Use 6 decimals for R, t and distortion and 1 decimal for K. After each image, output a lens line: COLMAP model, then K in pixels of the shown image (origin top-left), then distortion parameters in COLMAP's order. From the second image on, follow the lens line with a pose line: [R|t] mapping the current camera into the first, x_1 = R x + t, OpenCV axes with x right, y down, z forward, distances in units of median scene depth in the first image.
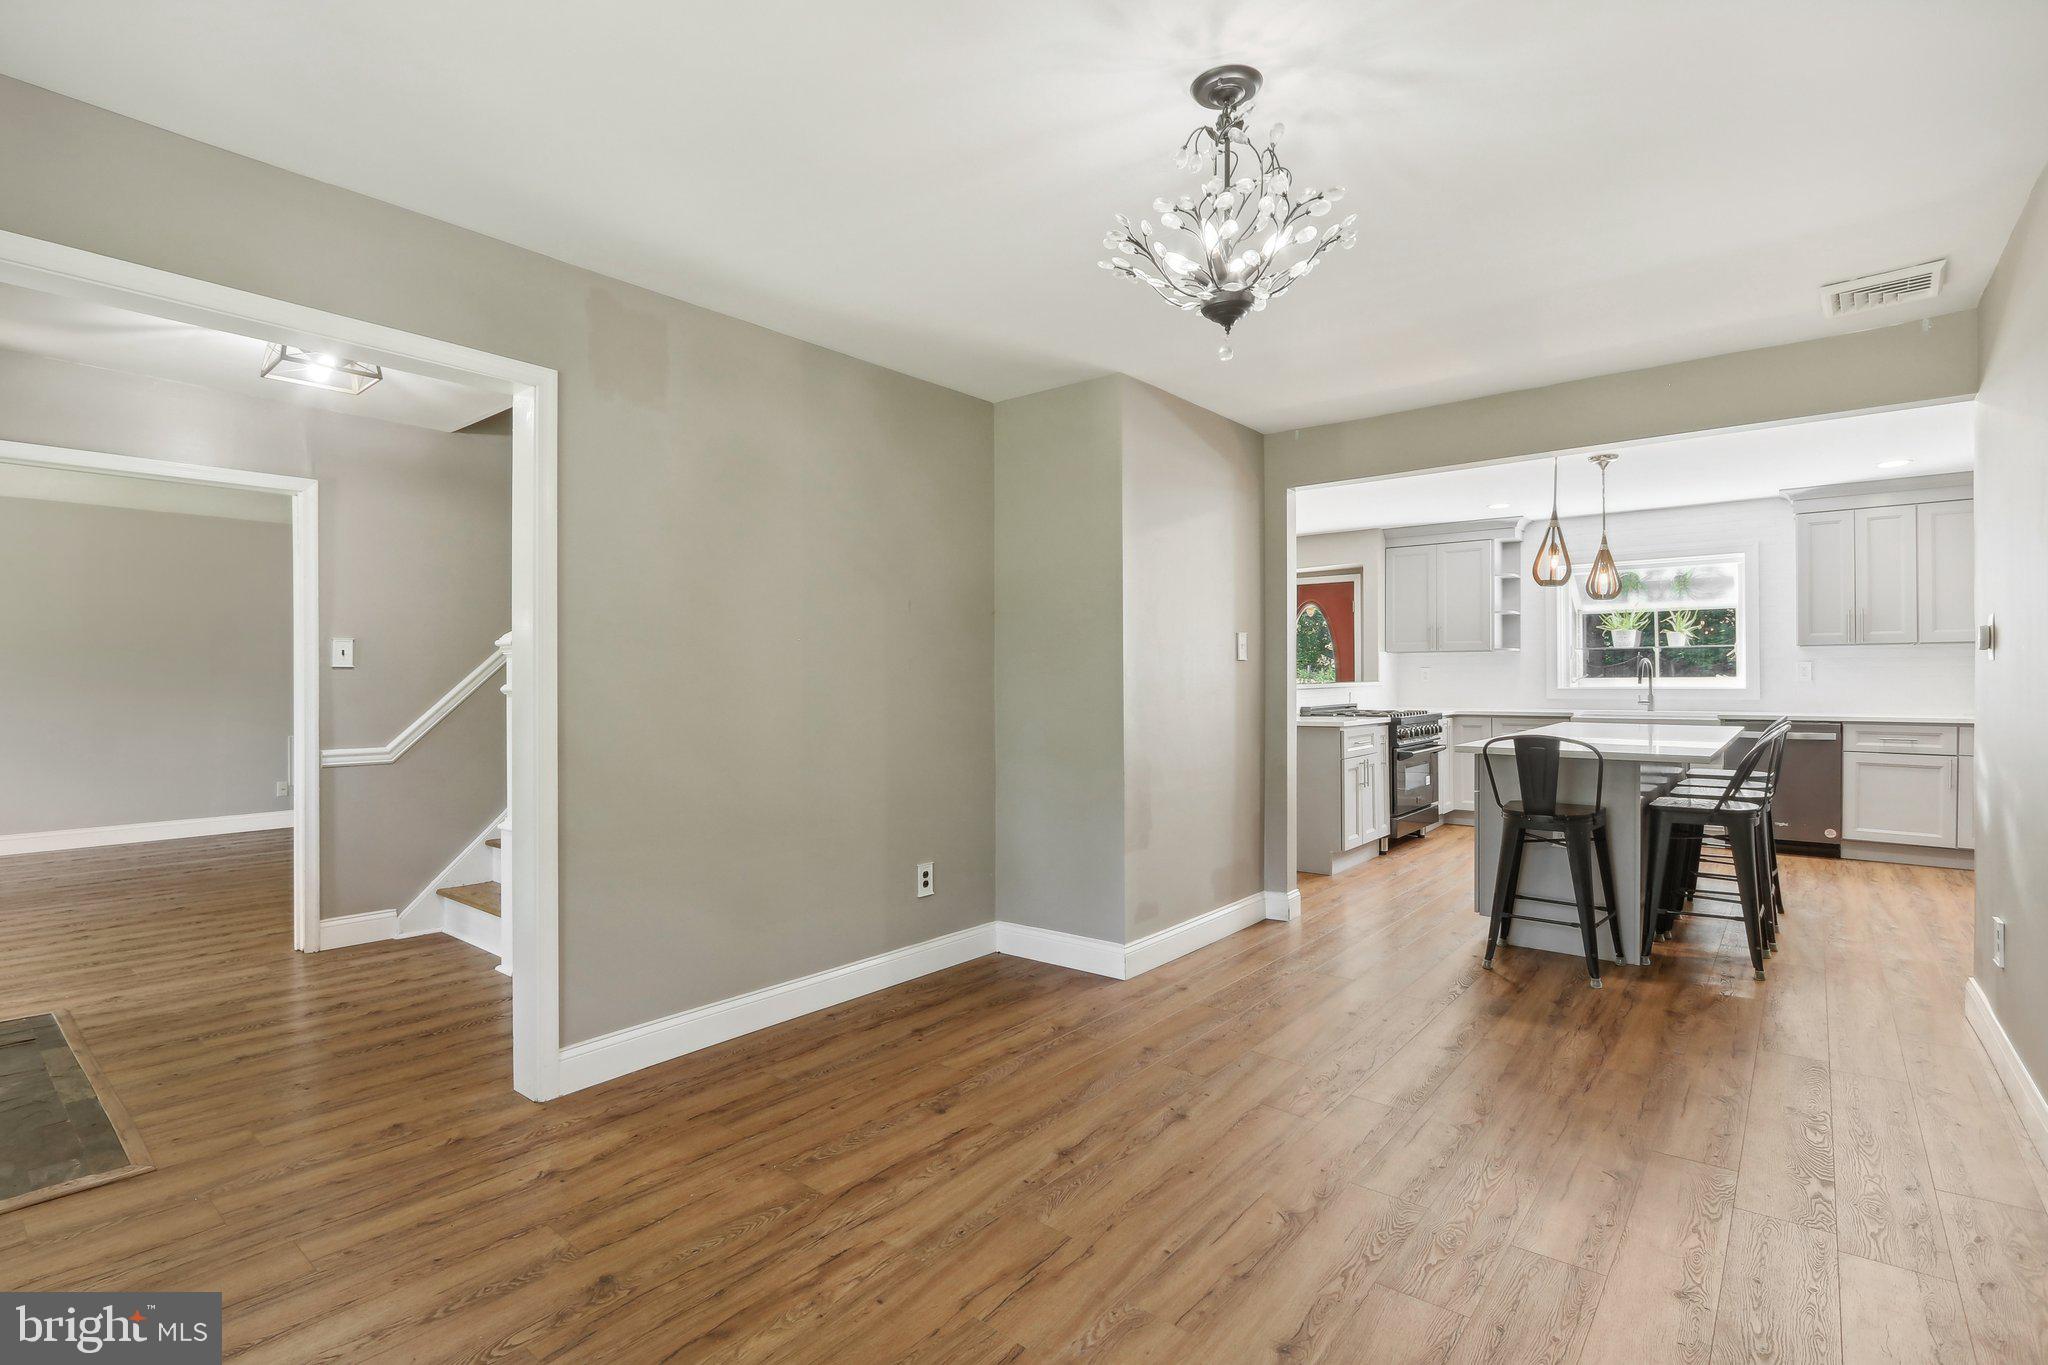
lens RADIAL K [[969.3, 0, 953.4], [0, 969.3, 680.5], [0, 0, 1]] dist [-0.023088, 0.006262]
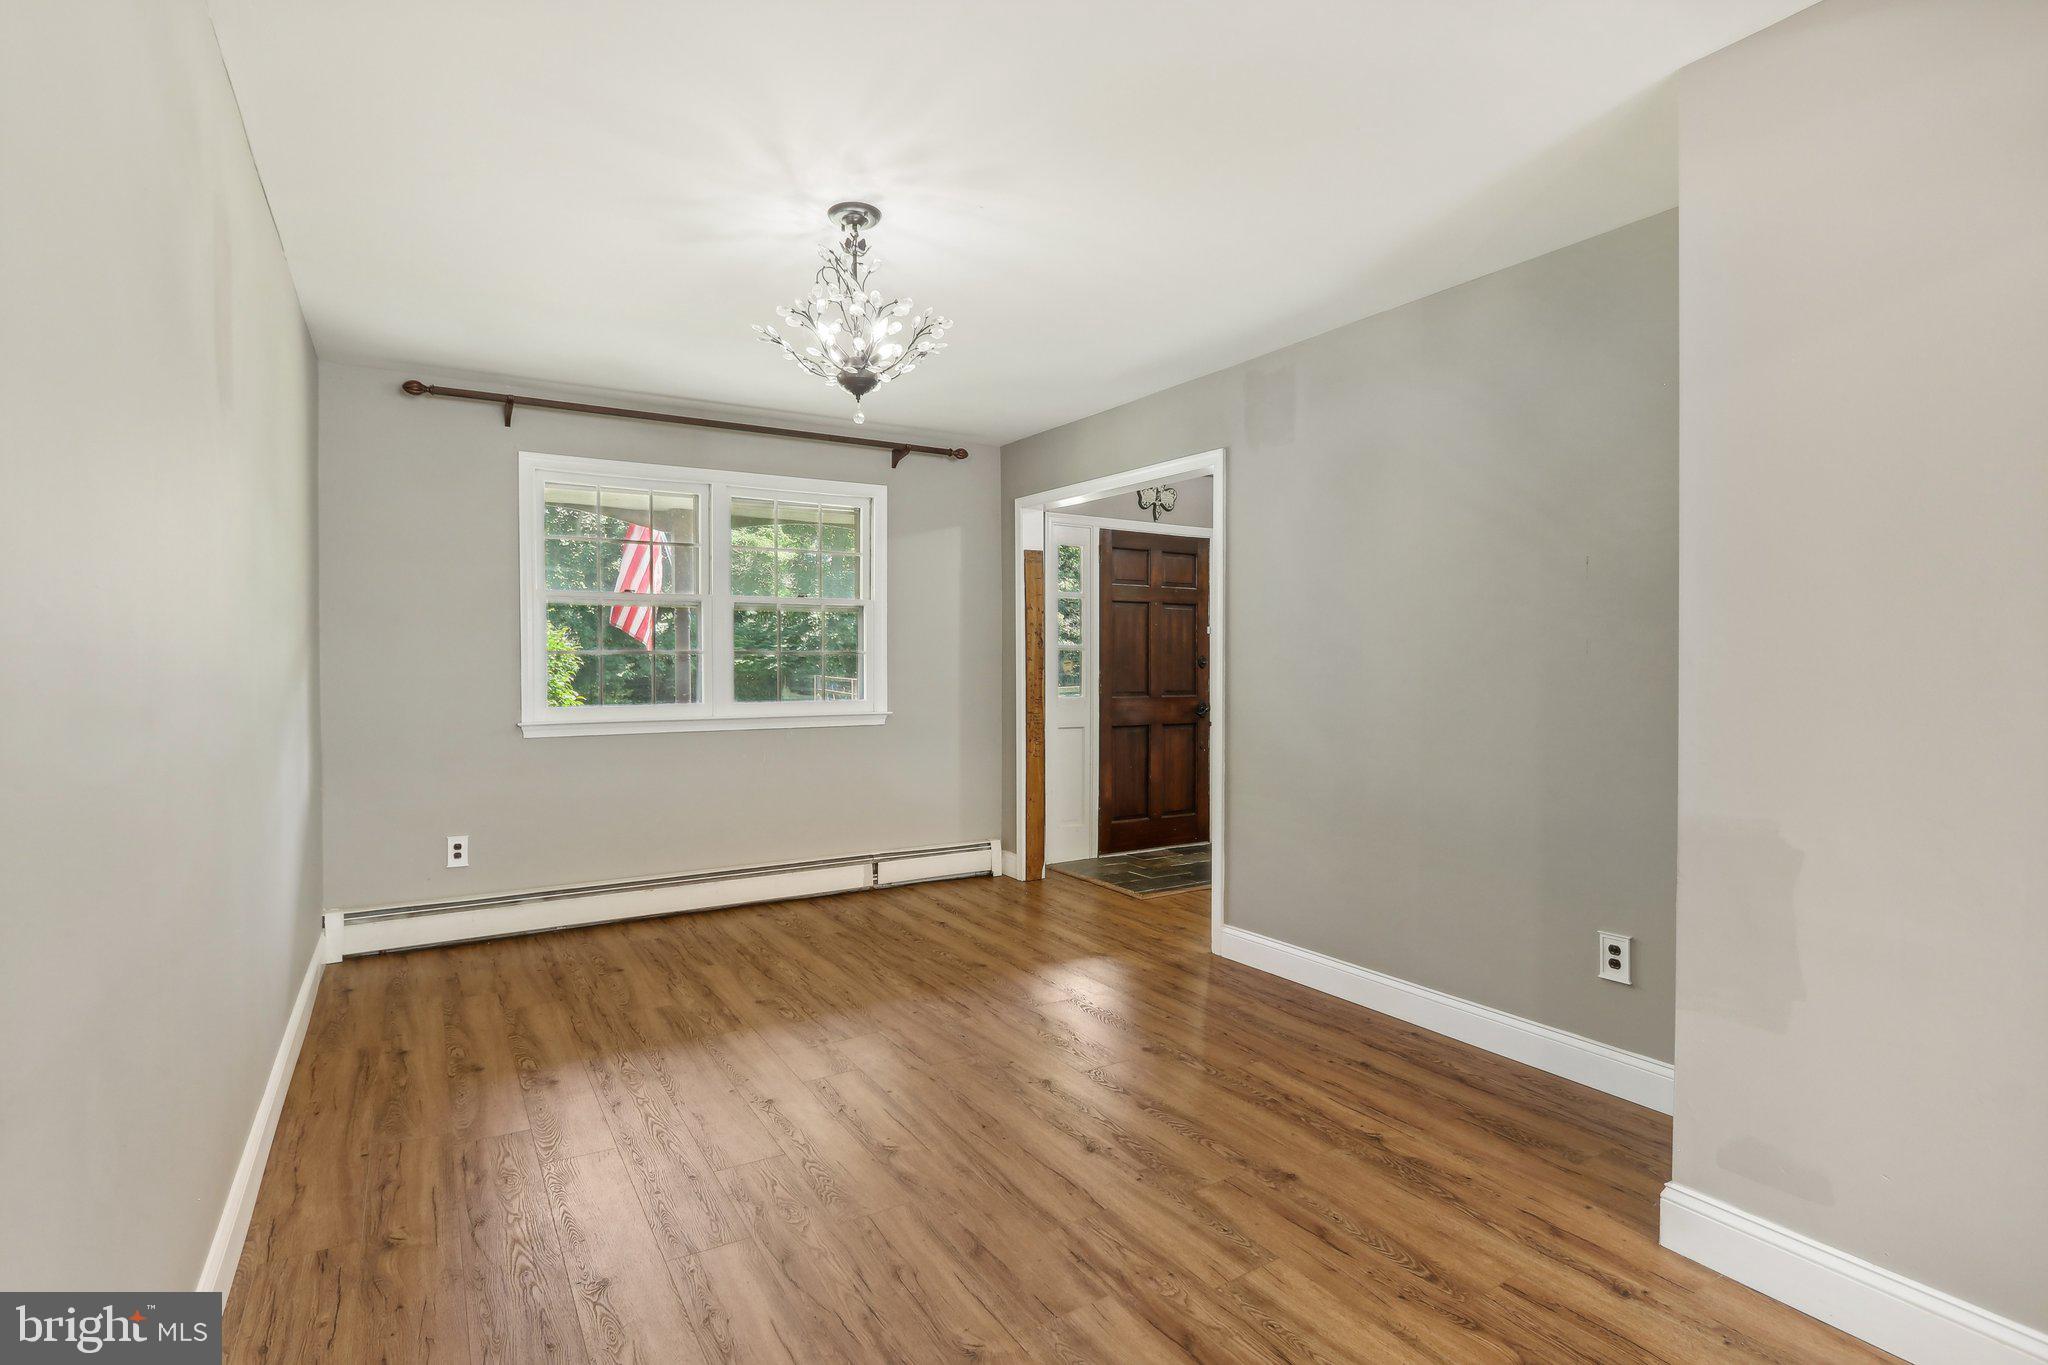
lens RADIAL K [[969.3, 0, 1027.5], [0, 969.3, 678.6], [0, 0, 1]] dist [-0.023088, 0.006262]
pose [[-0.273759, 0.015638, -0.961671, 1.124185], [-0.000481, 0.999865, 0.016396, -0.005283], [0.961798, 0.004952, -0.273715, 1.194693]]
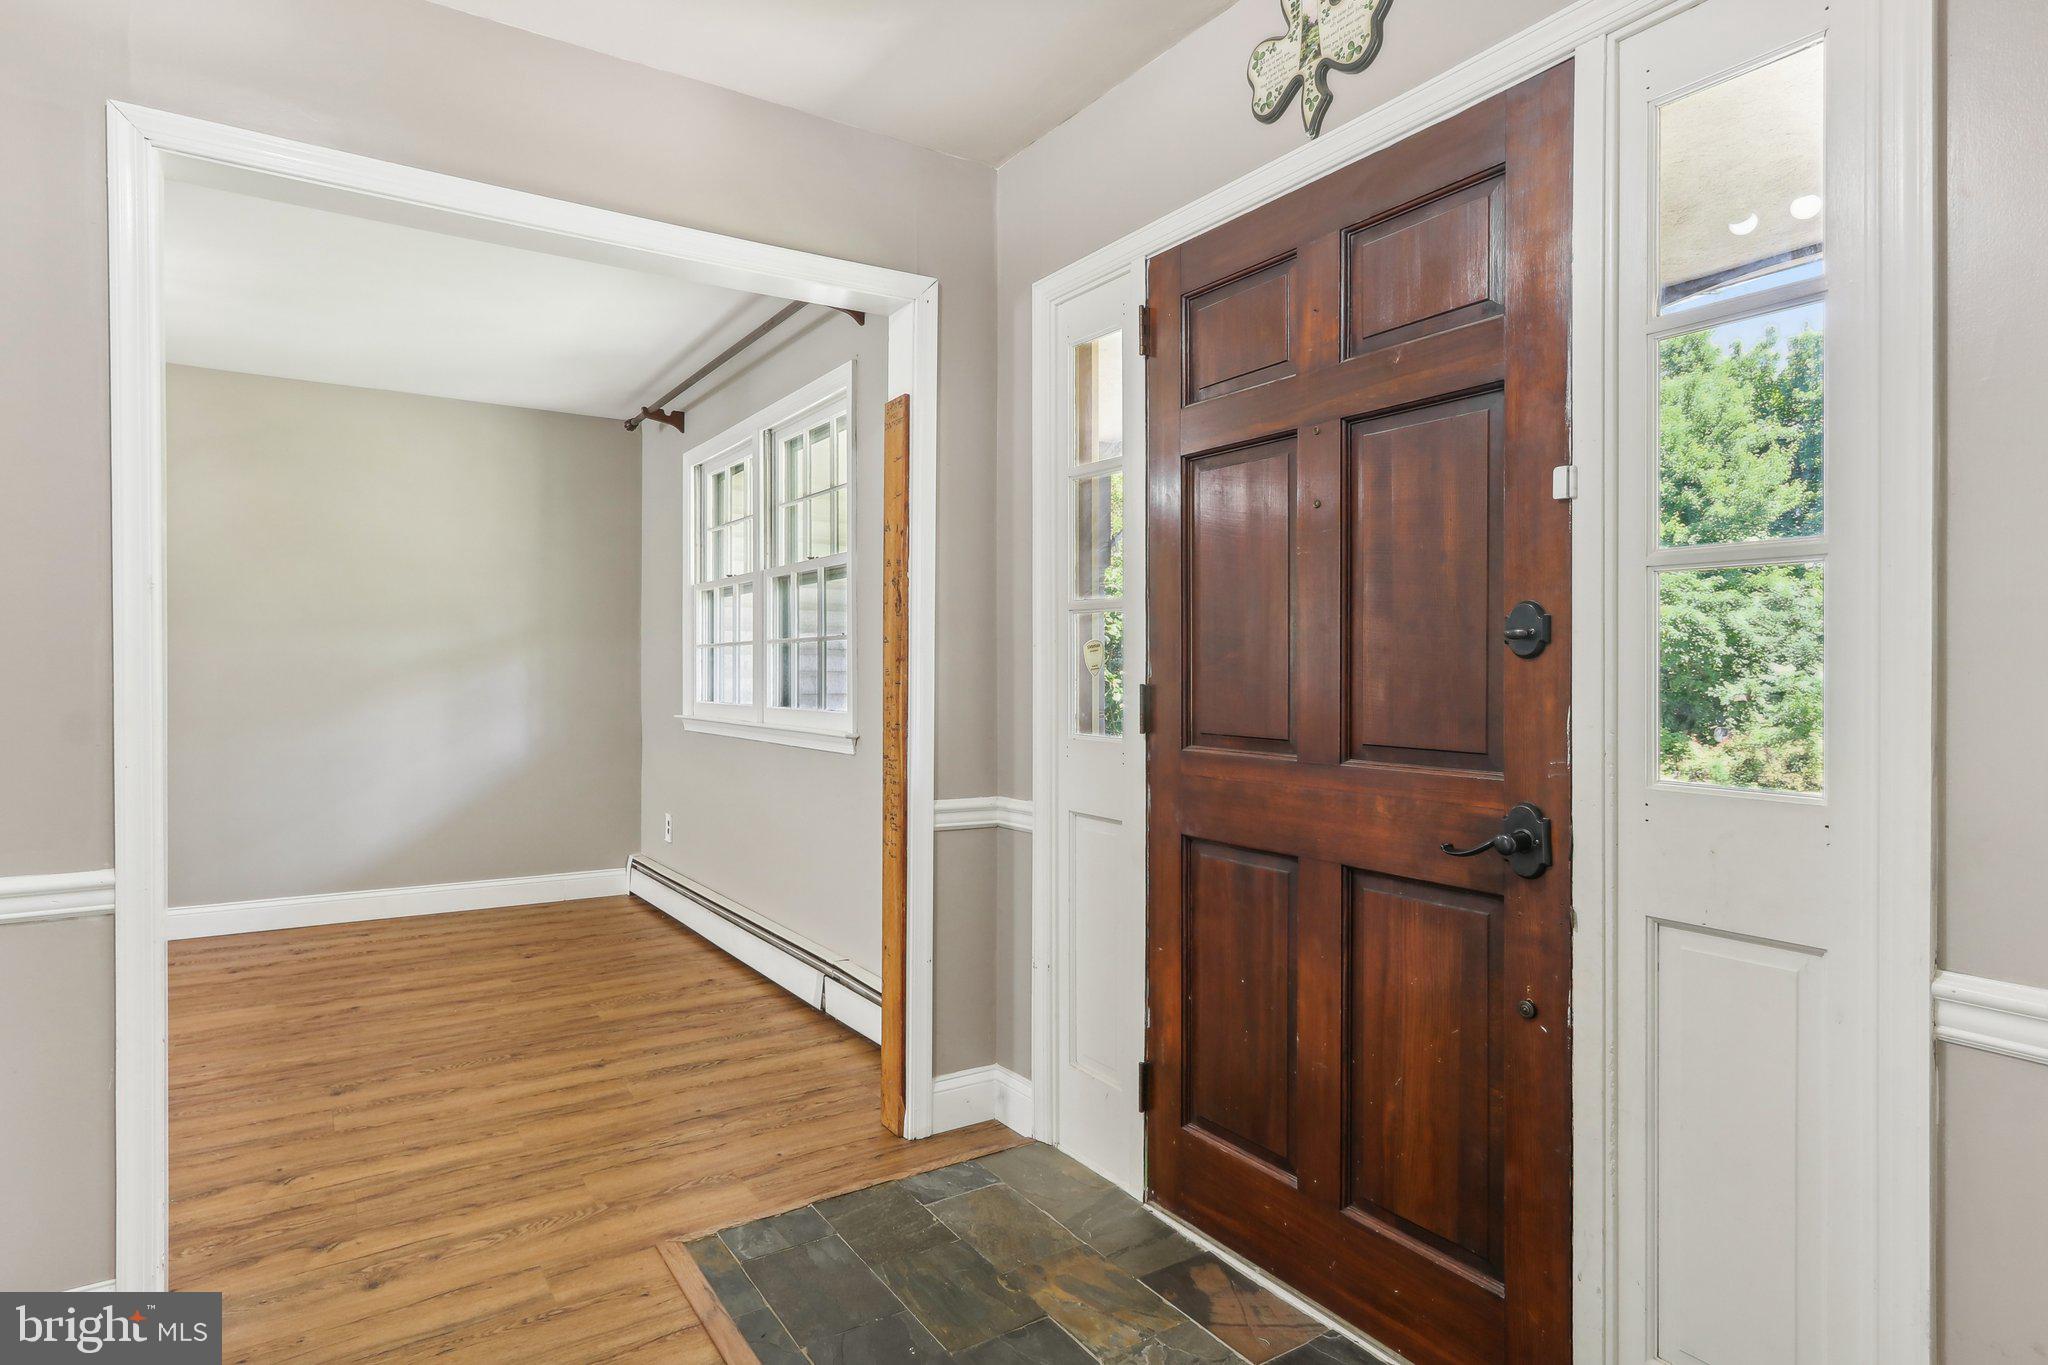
lens RADIAL K [[1134.5, 0, 974.5], [0, 1134.5, 664.0], [0, 0, 1]] dist [0.003764, 0.000281]
pose [[-0.956098, 0.001204, 0.293045, -1.239991], [0.001472, 0.999999, 0.000692, 0.011164], [-0.293043, 0.001093, -0.956099, 1.658315]]
